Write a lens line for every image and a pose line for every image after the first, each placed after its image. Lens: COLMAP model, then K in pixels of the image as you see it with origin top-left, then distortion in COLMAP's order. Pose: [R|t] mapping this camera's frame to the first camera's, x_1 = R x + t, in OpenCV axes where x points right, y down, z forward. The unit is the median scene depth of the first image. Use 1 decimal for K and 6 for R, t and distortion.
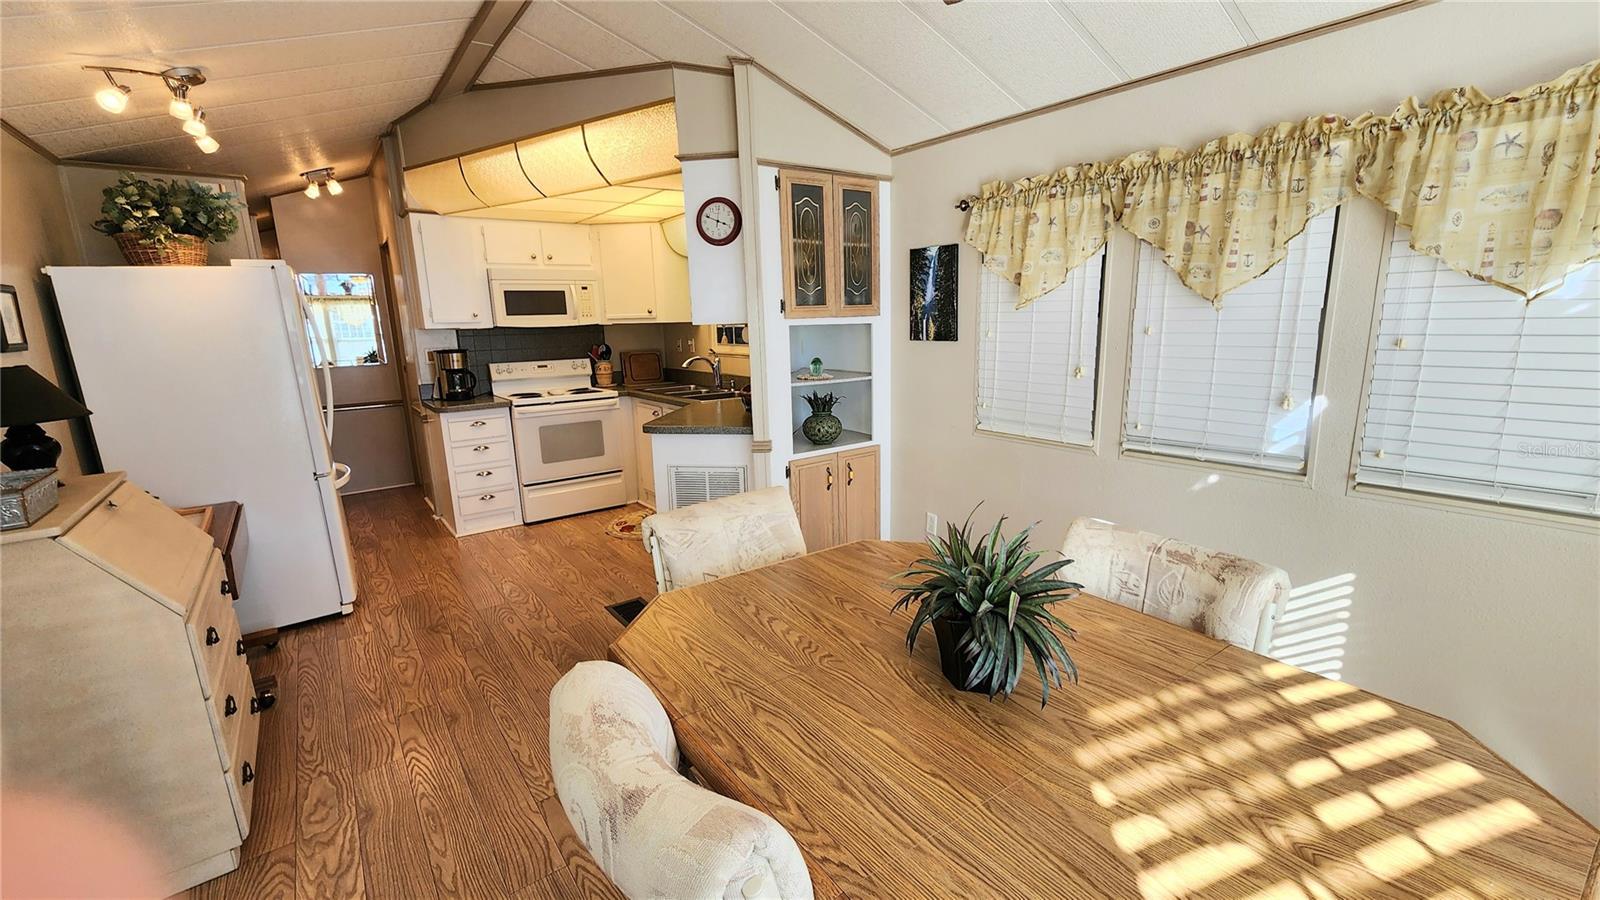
lens RADIAL K [[659.8, 0, 800.2], [0, 659.8, 458.2], [0, 0, 1]] dist [-0.006598, -0.000092]
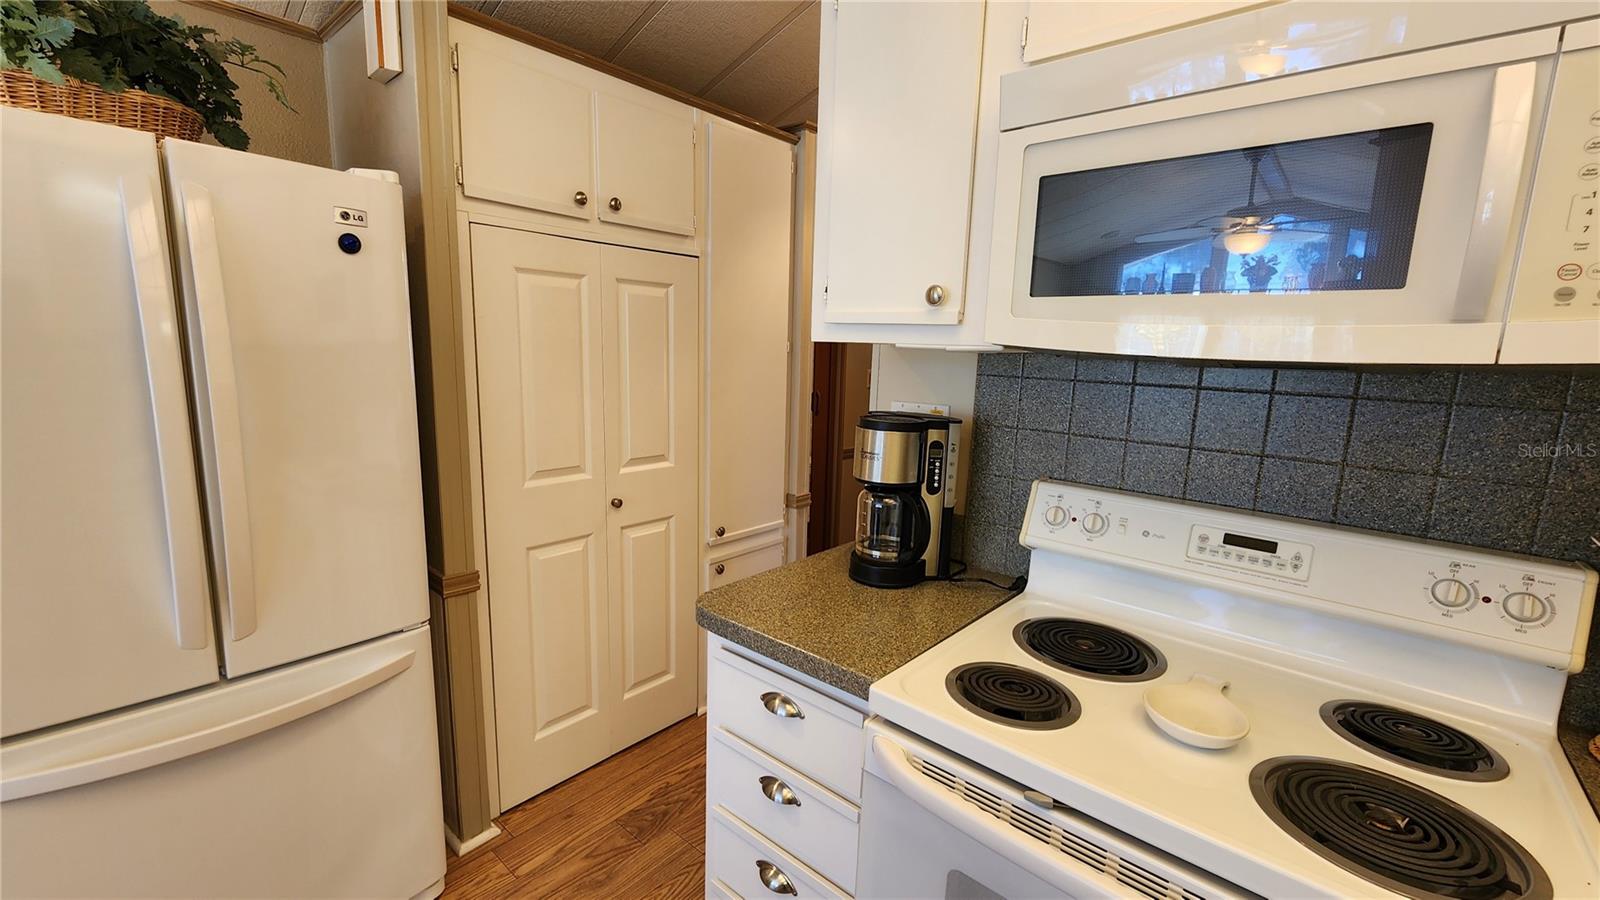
lens RADIAL K [[659.8, 0, 800.2], [0, 659.8, 458.2], [0, 0, 1]] dist [-0.006598, -0.000092]
pose [[0.211617, 0.196402, -0.957416, -0.237080], [-0.237165, 0.960641, 0.144643, -0.171898], [0.948141, 0.196457, 0.249868, 0.850772]]
